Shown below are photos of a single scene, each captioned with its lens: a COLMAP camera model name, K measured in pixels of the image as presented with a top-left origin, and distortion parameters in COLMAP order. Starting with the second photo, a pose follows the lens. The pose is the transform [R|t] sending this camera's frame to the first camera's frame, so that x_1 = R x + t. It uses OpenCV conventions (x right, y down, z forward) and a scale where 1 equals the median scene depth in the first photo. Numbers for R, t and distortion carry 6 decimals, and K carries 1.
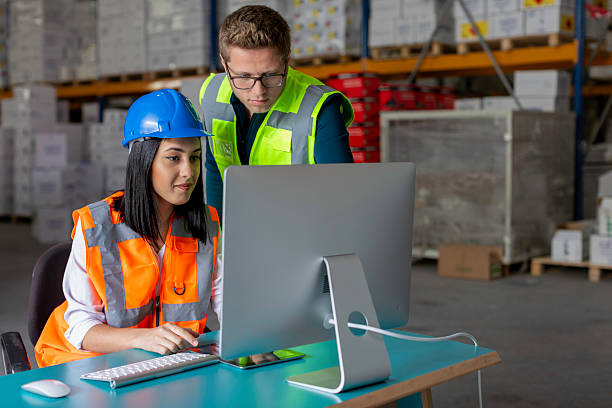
lens RADIAL K [[892.8, 0, 306.0], [0, 892.8, 204.0], [0, 0, 1]] dist [0.012585, 0.087795]
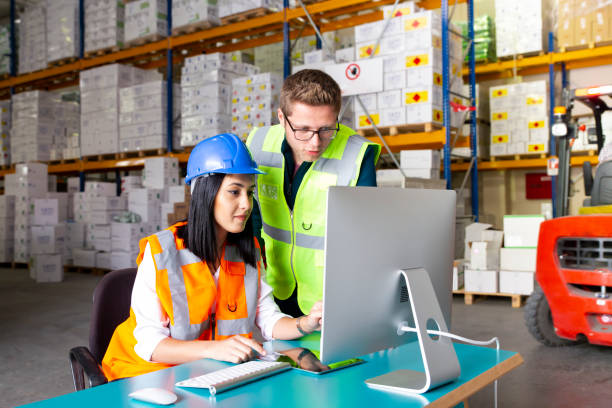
lens RADIAL K [[650.9, 0, 268.3], [0, 650.9, 204.8], [0, 0, 1]] dist [-0.020855, 0.042478]
pose [[0.997108, -0.004447, 0.075862, -0.045410], [0.010254, 0.997030, -0.076334, 0.008245], [-0.075297, 0.076892, 0.994192, 0.043094]]
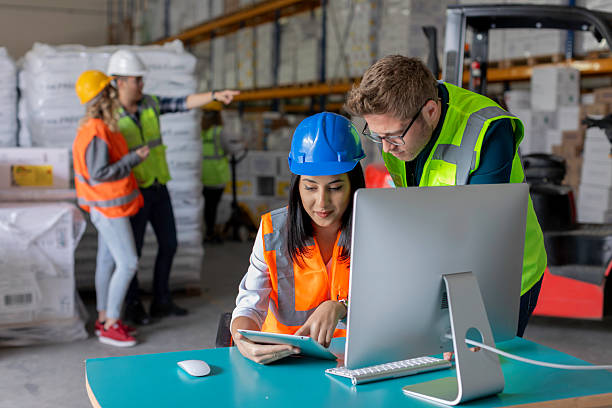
lens RADIAL K [[887.3, 0, 306.0], [0, 887.3, 204.0], [0, 0, 1]] dist [0.038553, -0.063541]
pose [[0.908070, 0.053733, -0.415358, 0.068085], [-0.045057, 0.998514, 0.030667, -0.012236], [0.416389, -0.009133, 0.909141, 0.008199]]
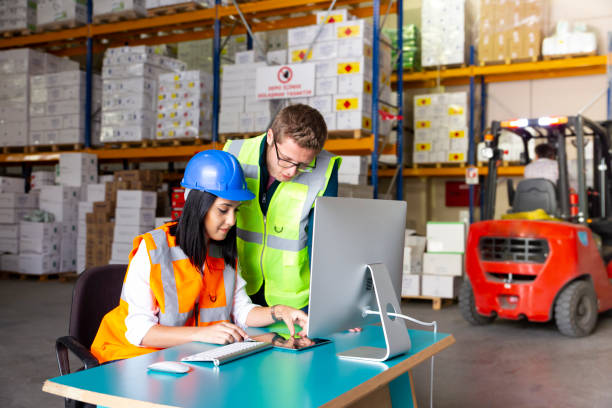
lens RADIAL K [[689.0, 0, 306.0], [0, 689.0, 204.0], [0, 0, 1]] dist [-0.004891, 0.175363]
pose [[0.966786, 0.019751, 0.254824, -0.076944], [0.000578, 0.996838, -0.079458, 0.010989], [-0.255588, 0.076966, 0.963717, -0.005788]]
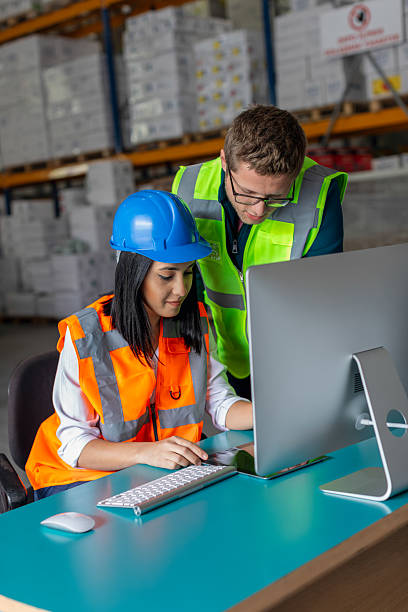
lens RADIAL K [[892.8, 0, 204.0], [0, 892.8, 306.0], [0, 0, 1]] dist [0.012585, 0.087795]
pose [[0.995852, -0.090690, -0.007315, -0.027452], [0.090887, 0.995291, 0.033683, -0.007316], [0.004226, -0.034208, 0.999406, 0.018189]]
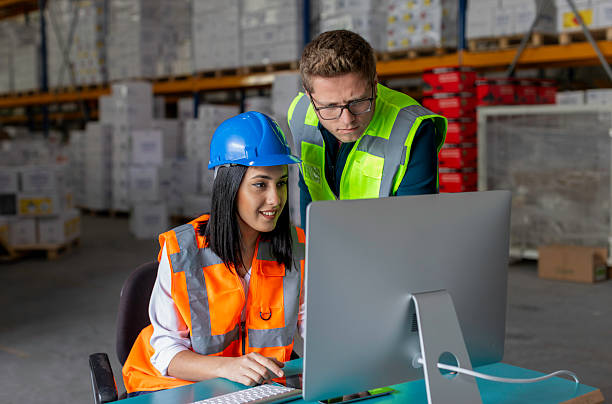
lens RADIAL K [[899.3, 0, 306.0], [0, 899.3, 202.0], [0, 0, 1]] dist [0.016899, 0.058791]
pose [[0.994363, -0.000318, -0.106025, 0.001953], [0.001413, 0.999946, 0.010257, -0.010719], [0.106016, -0.010349, 0.994311, 0.007718]]
